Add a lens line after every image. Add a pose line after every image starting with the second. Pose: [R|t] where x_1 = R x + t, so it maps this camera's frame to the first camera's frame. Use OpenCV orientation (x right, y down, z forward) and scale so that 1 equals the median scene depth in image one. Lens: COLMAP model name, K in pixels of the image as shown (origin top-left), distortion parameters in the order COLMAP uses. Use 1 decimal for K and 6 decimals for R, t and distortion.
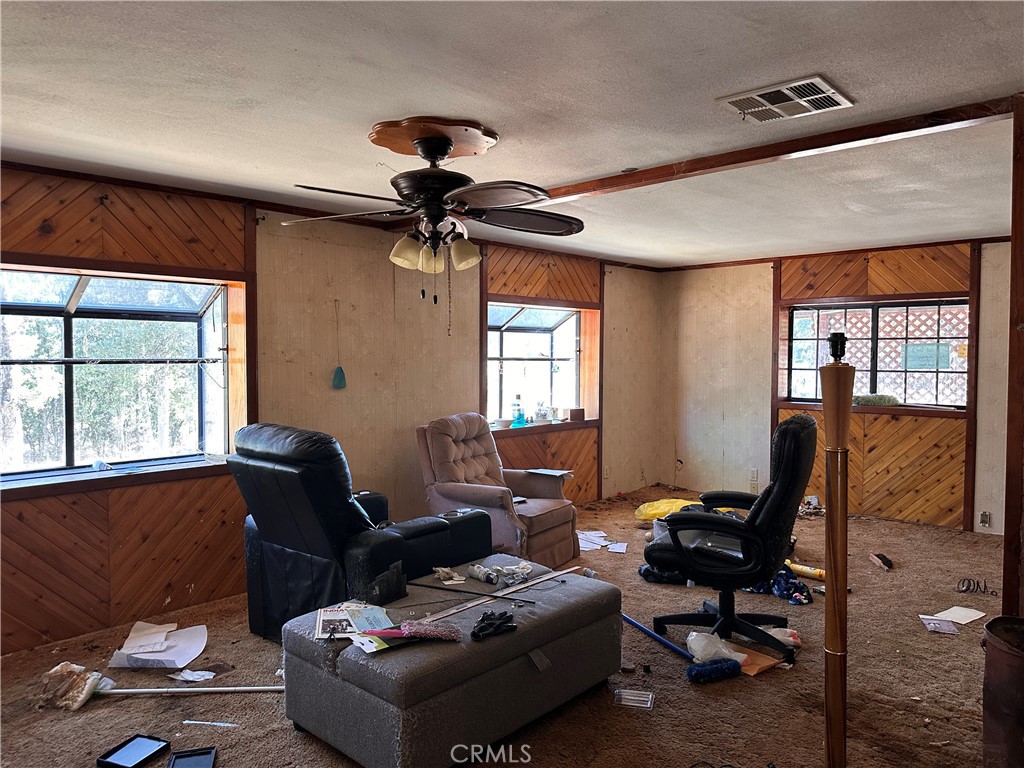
lens RADIAL K [[710.6, 0, 507.4], [0, 710.6, 391.1], [0, 0, 1]] dist [0.009924, -0.011257]
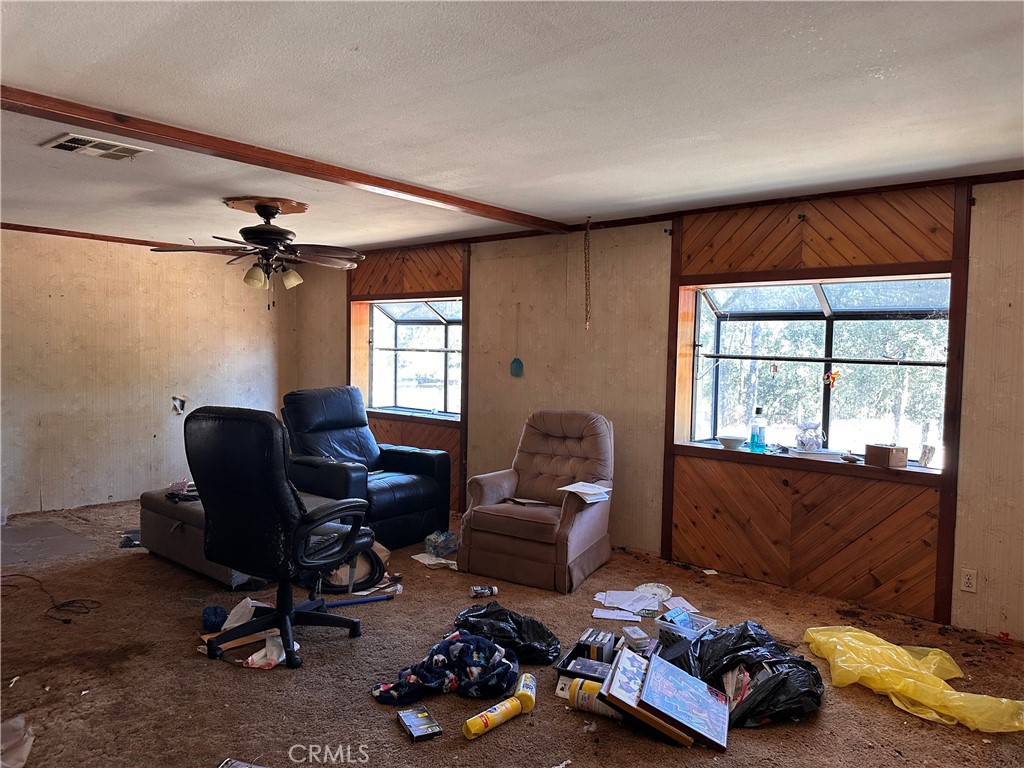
lens RADIAL K [[710.6, 0, 550.8], [0, 710.6, 386.8], [0, 0, 1]] dist [0.009924, -0.011257]
pose [[0.050972, 0.054078, -0.997235, 0.844953], [-0.068233, 0.996388, 0.050544, -0.043978], [0.996366, 0.065468, 0.054477, 0.862784]]
